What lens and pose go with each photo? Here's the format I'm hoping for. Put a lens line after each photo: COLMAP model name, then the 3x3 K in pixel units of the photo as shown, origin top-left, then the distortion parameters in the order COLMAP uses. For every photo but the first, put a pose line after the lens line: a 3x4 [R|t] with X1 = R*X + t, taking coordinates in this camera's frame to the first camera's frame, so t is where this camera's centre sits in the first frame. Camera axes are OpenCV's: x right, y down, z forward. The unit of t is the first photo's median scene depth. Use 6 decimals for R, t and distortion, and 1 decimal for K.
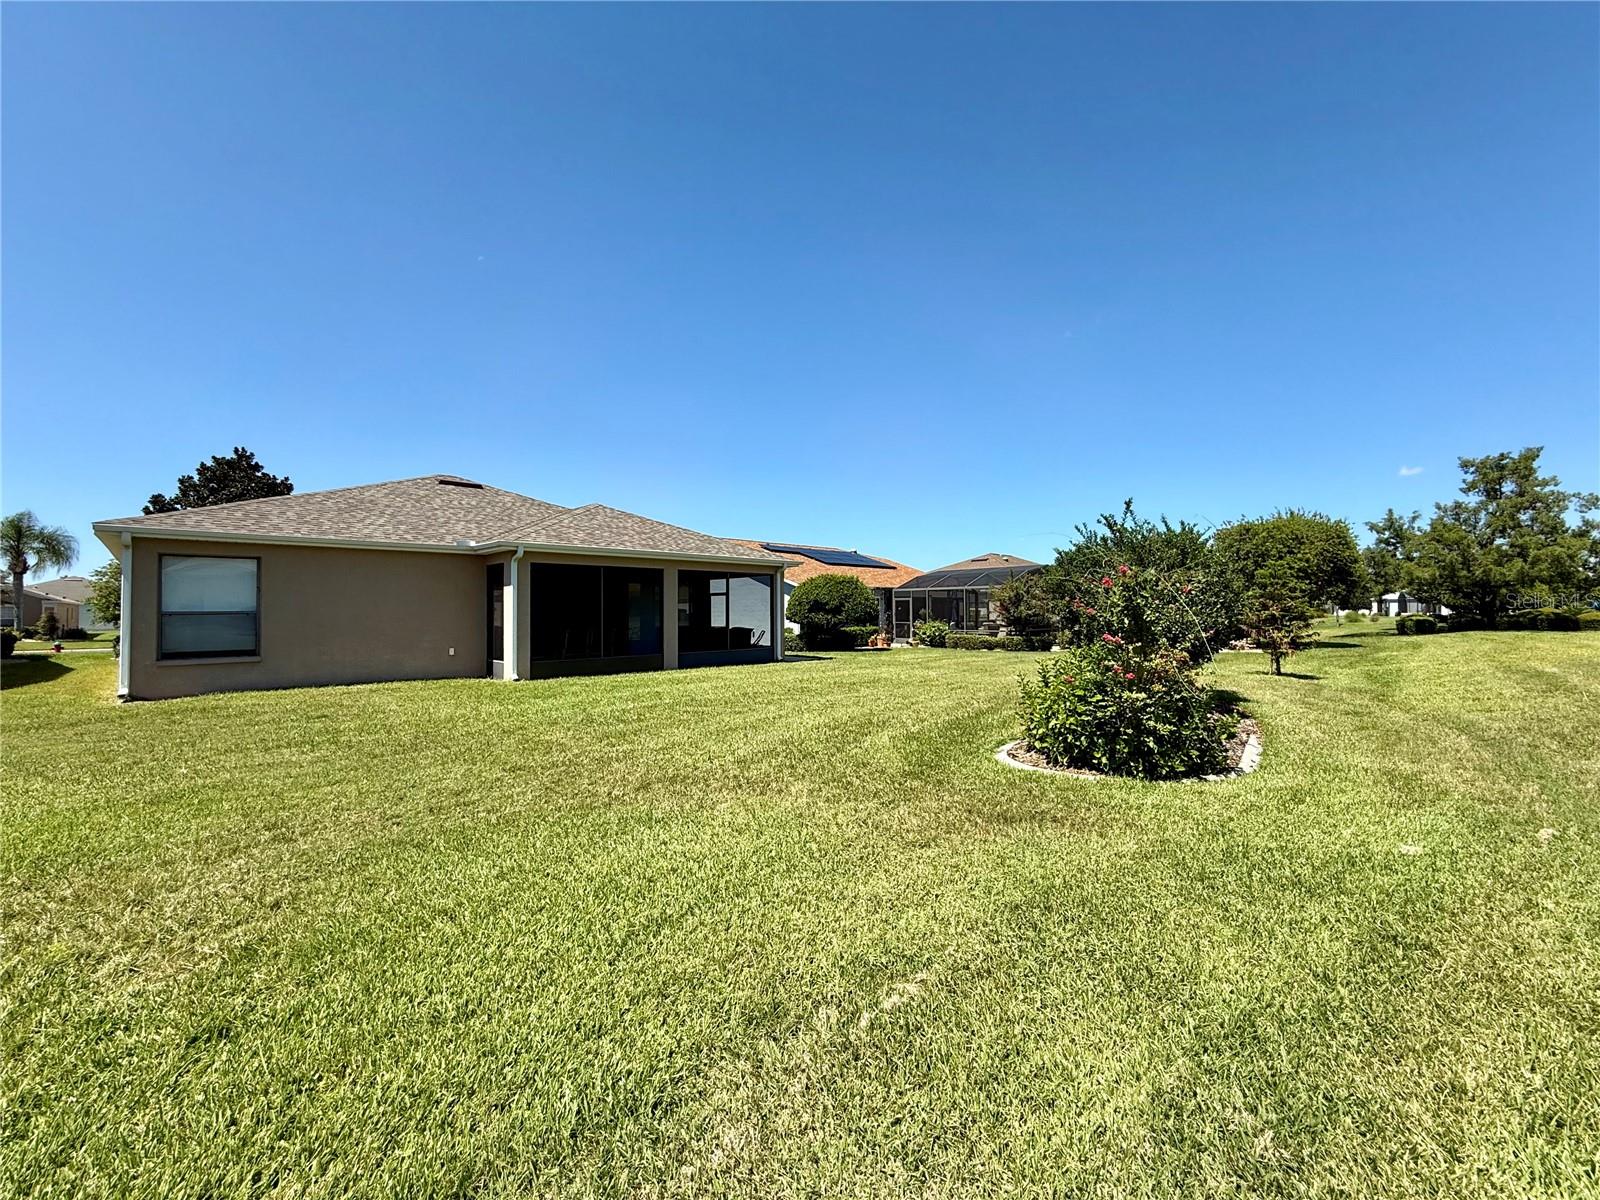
lens RADIAL K [[637.9, 0, 796.7], [0, 637.9, 602.4], [0, 0, 1]] dist [0.000597, 0.000005]
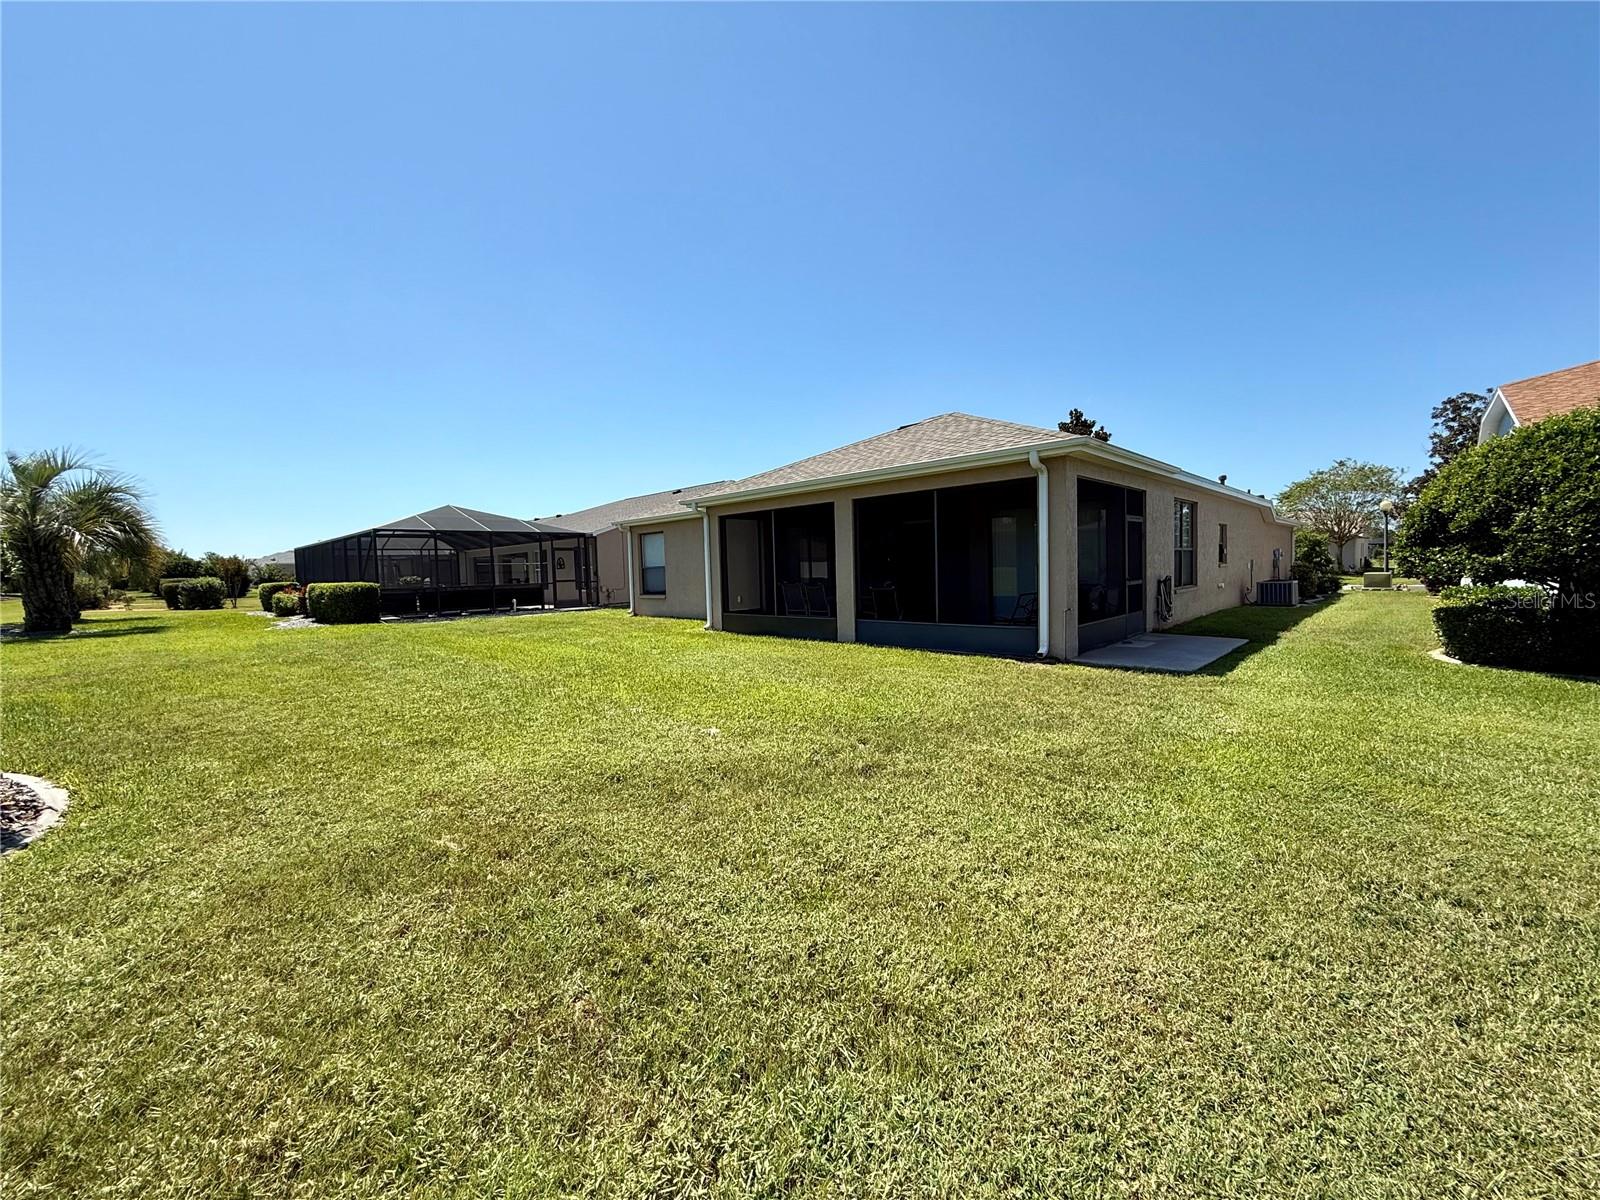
lens RADIAL K [[638.2, 0, 795.8], [0, 638.2, 597.9], [0, 0, 1]] dist [0.000458, 0.000163]
pose [[-0.060019, 0.040210, -0.997387, 0.535278], [0.026320, 0.998905, 0.038687, 0.028212], [0.997850, -0.023929, -0.061012, 1.036727]]
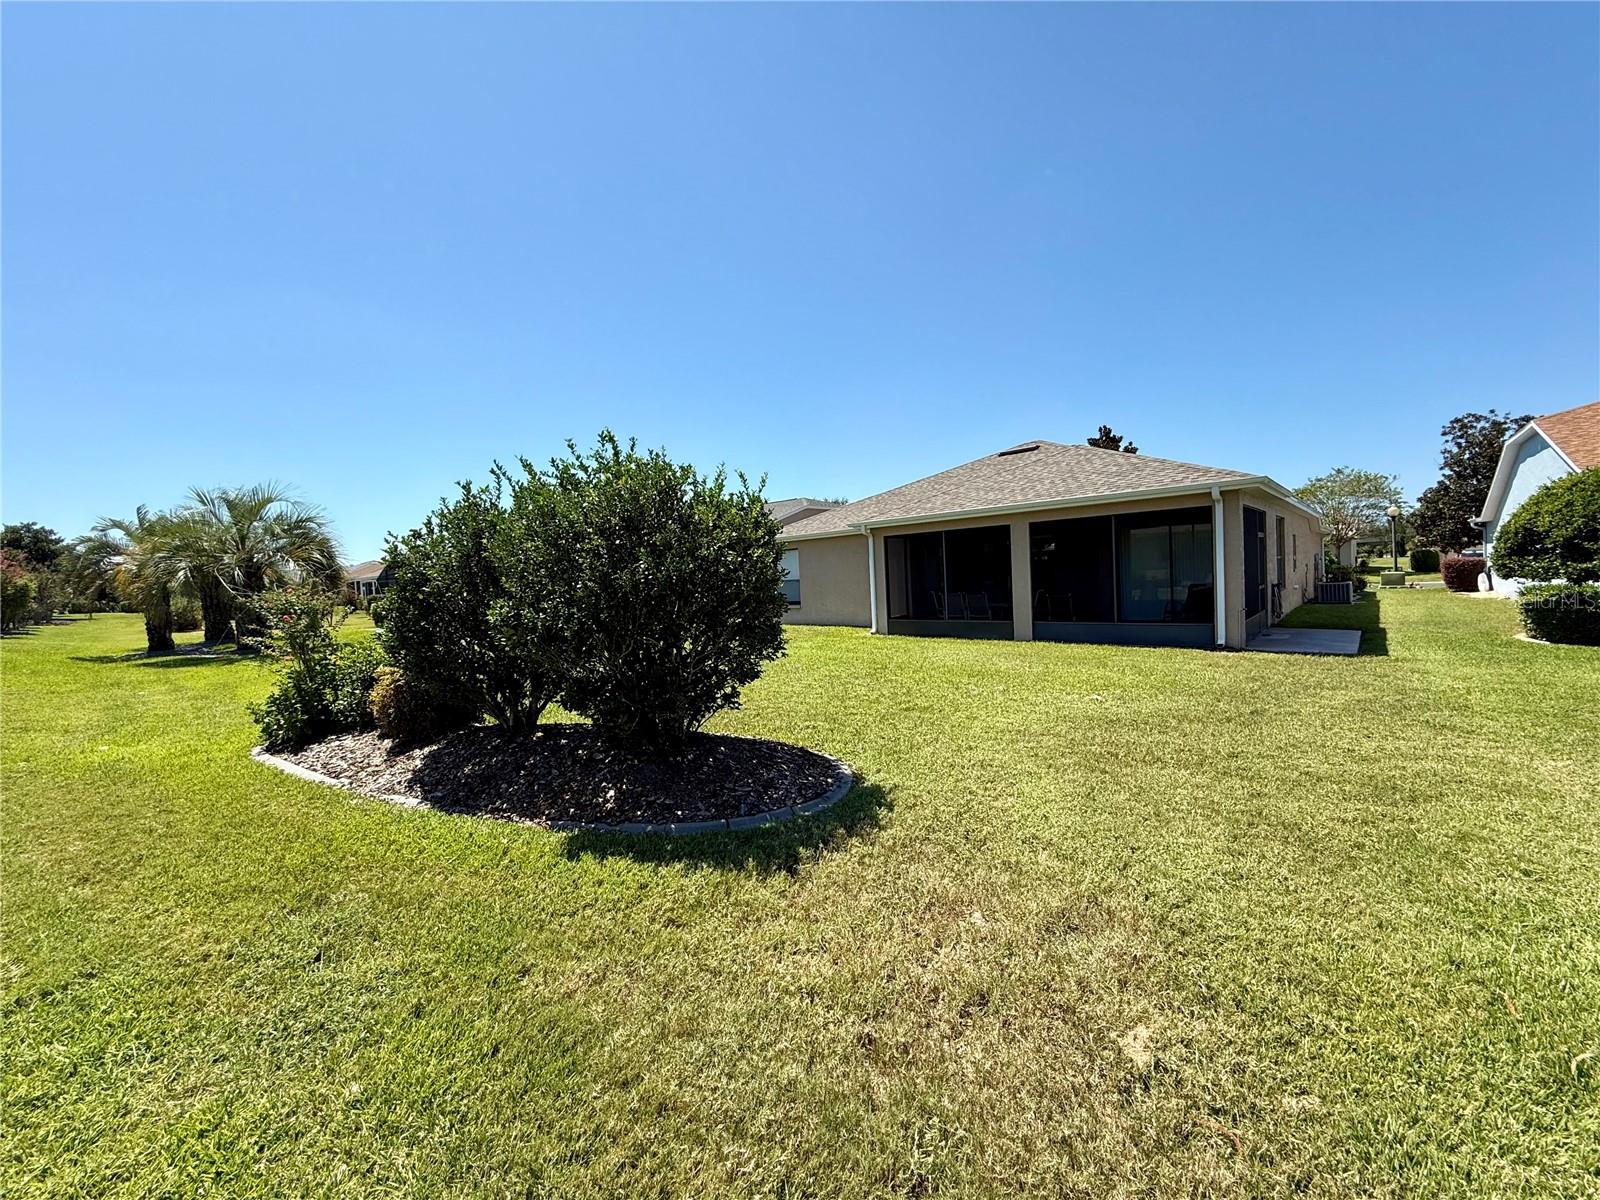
lens RADIAL K [[637.9, 0, 796.7], [0, 637.9, 602.4], [0, 0, 1]] dist [0.000597, 0.000005]
pose [[-0.026270, 0.035433, -0.999027, 0.694126], [0.045981, 0.998357, 0.034200, 0.010808], [0.998597, -0.045038, -0.027856, 0.756286]]
